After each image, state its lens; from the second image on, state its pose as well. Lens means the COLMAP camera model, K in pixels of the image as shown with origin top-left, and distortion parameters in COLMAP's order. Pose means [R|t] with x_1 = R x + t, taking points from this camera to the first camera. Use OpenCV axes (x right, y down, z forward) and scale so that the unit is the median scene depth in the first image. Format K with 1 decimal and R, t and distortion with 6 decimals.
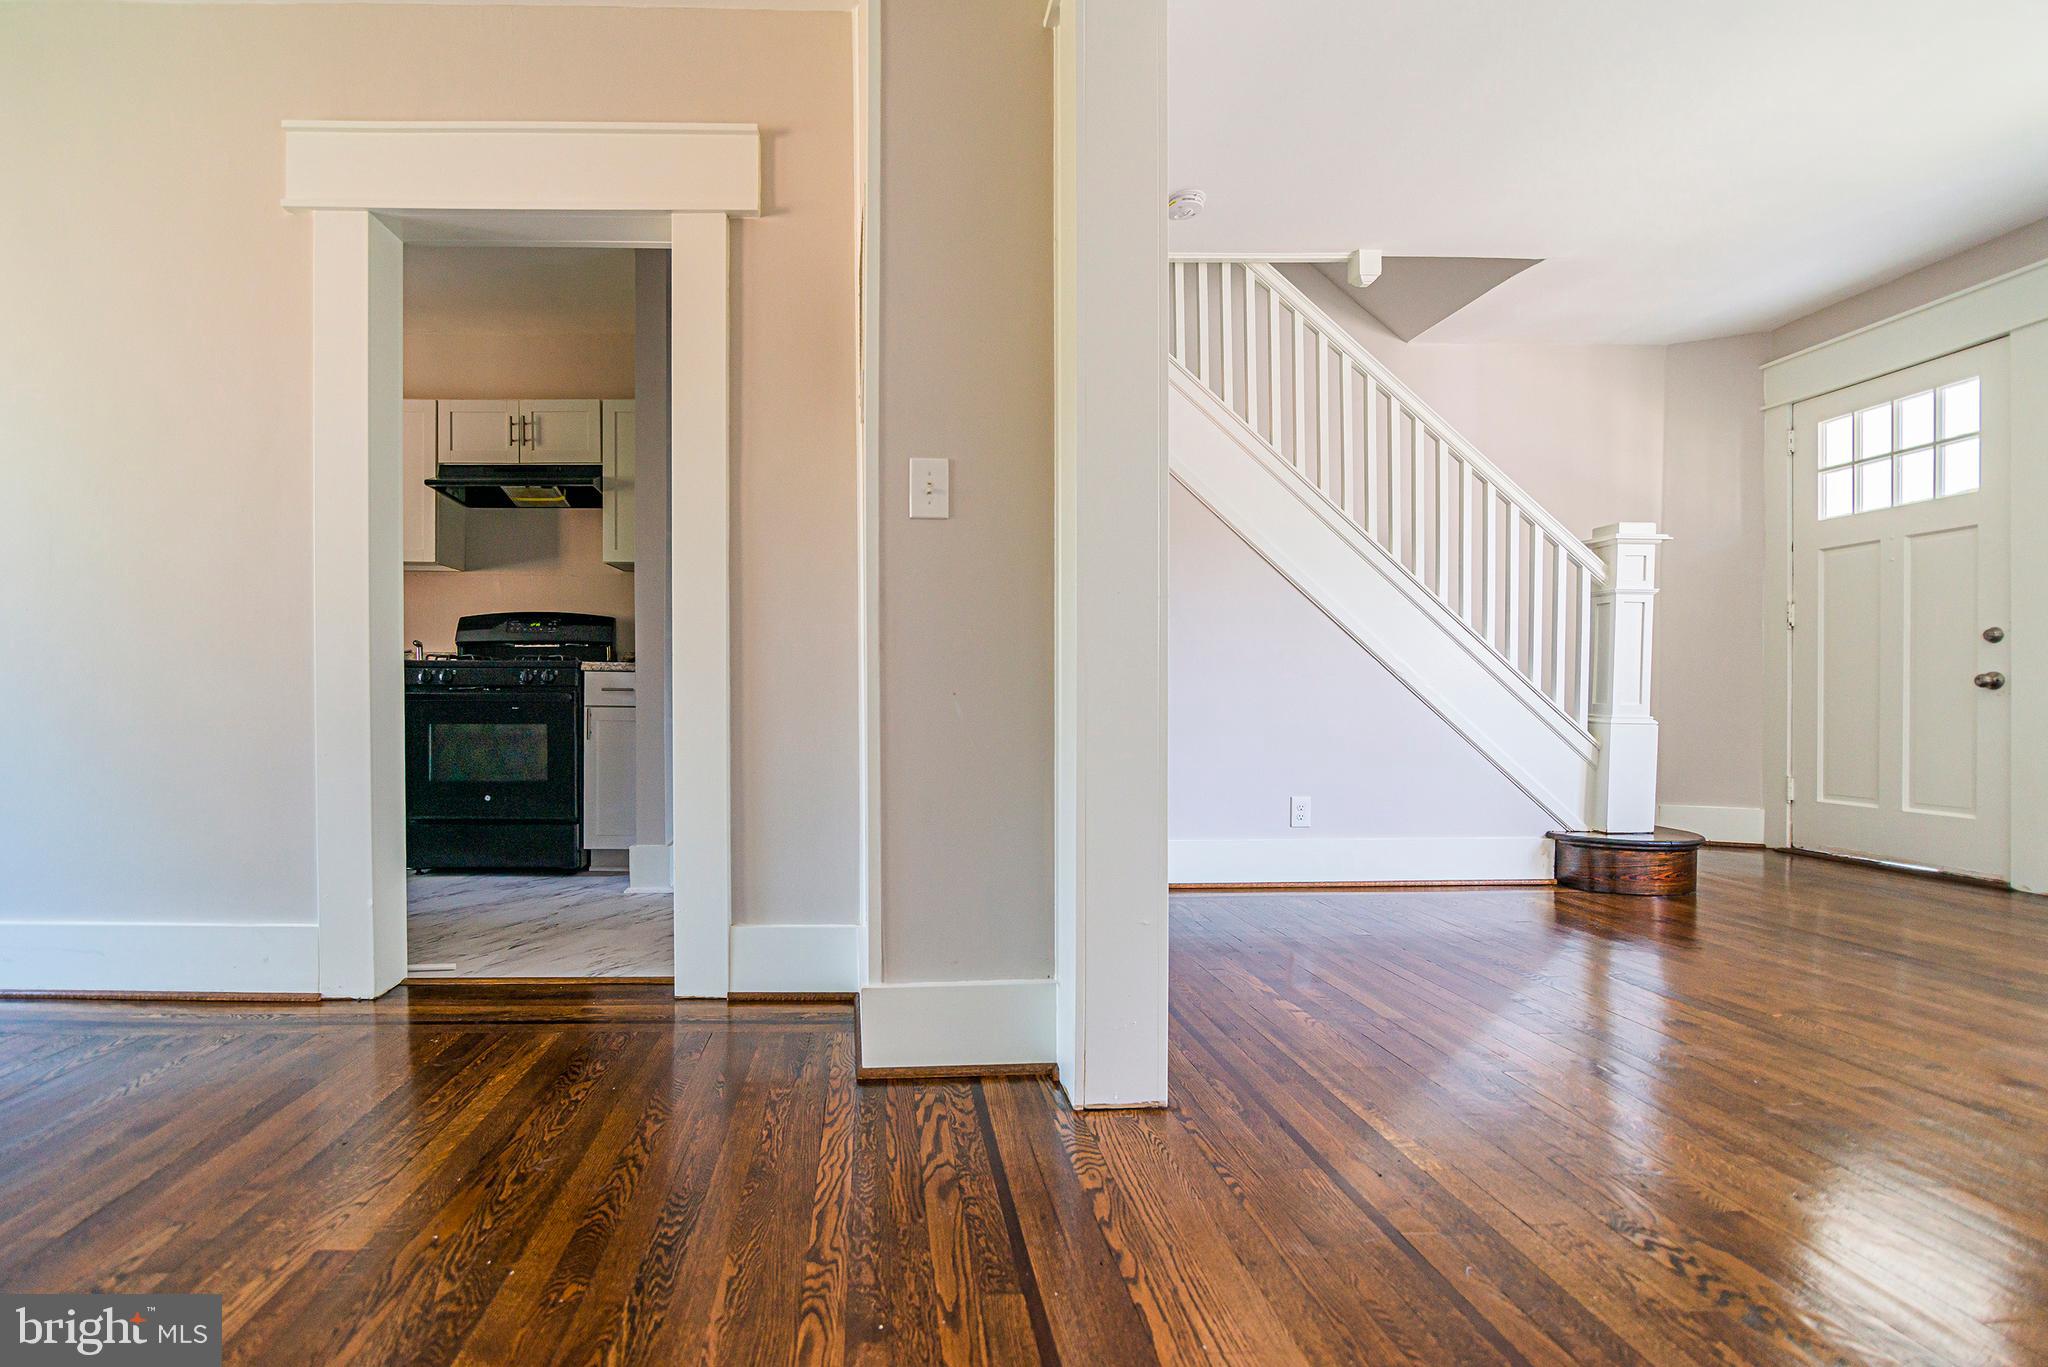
lens RADIAL K [[974.0, 0, 896.5], [0, 974.0, 731.1], [0, 0, 1]] dist [-0.014043, 0.000822]
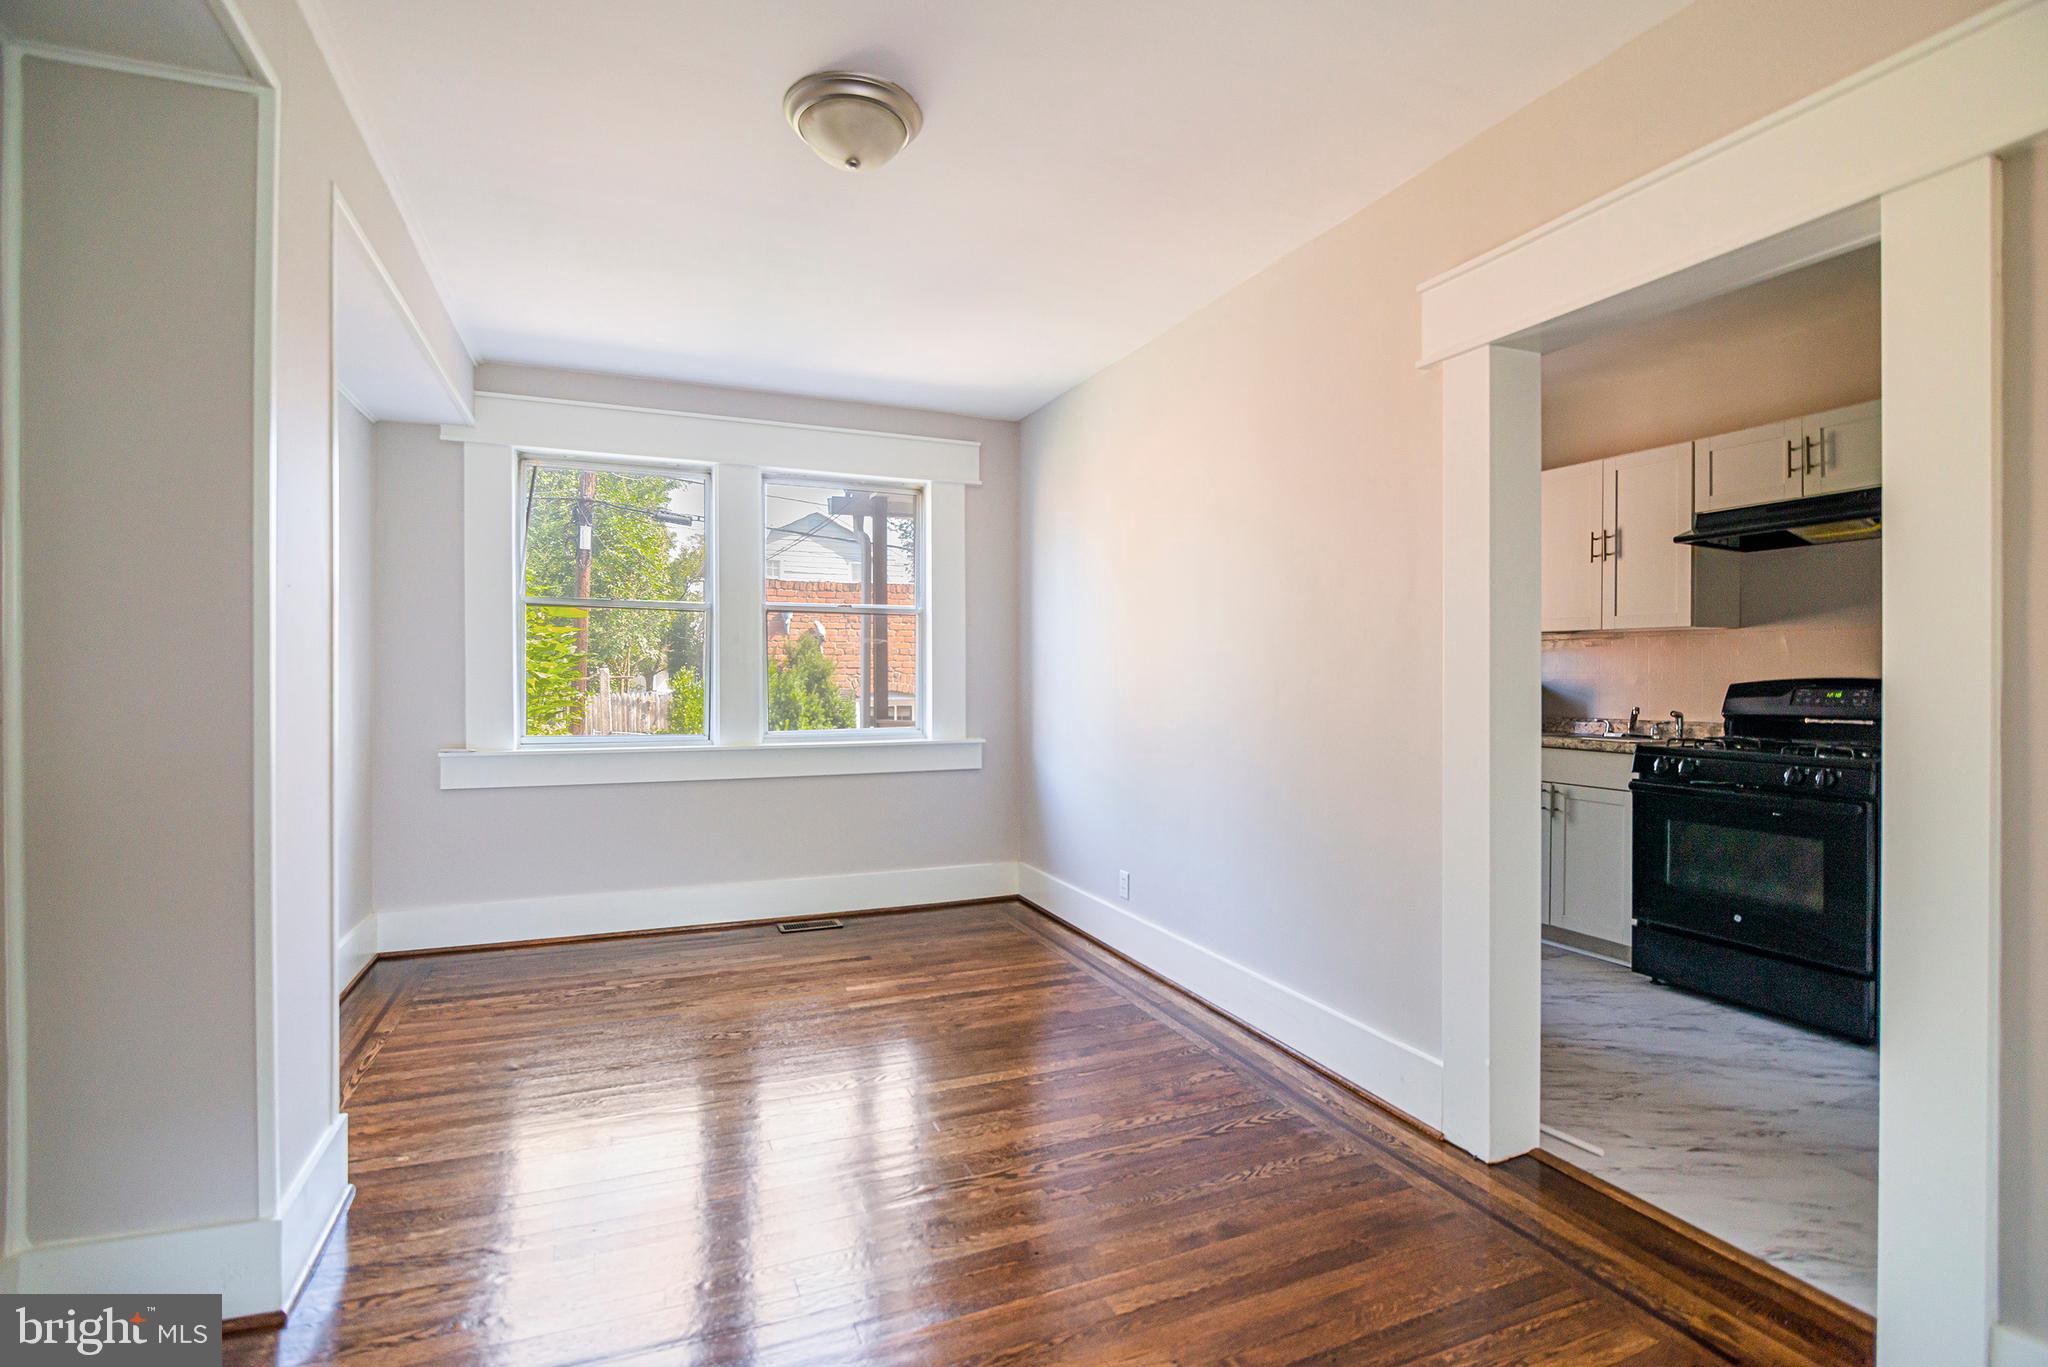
lens RADIAL K [[938.7, 0, 1008.4], [0, 938.7, 687.2], [0, 0, 1]] dist [-0.016587, 0.002469]
pose [[0.365973, 0.009769, -0.930574, 0.083485], [-0.025101, 0.999685, 0.000623, -0.112784], [0.930287, 0.023130, 0.366102, 0.136598]]
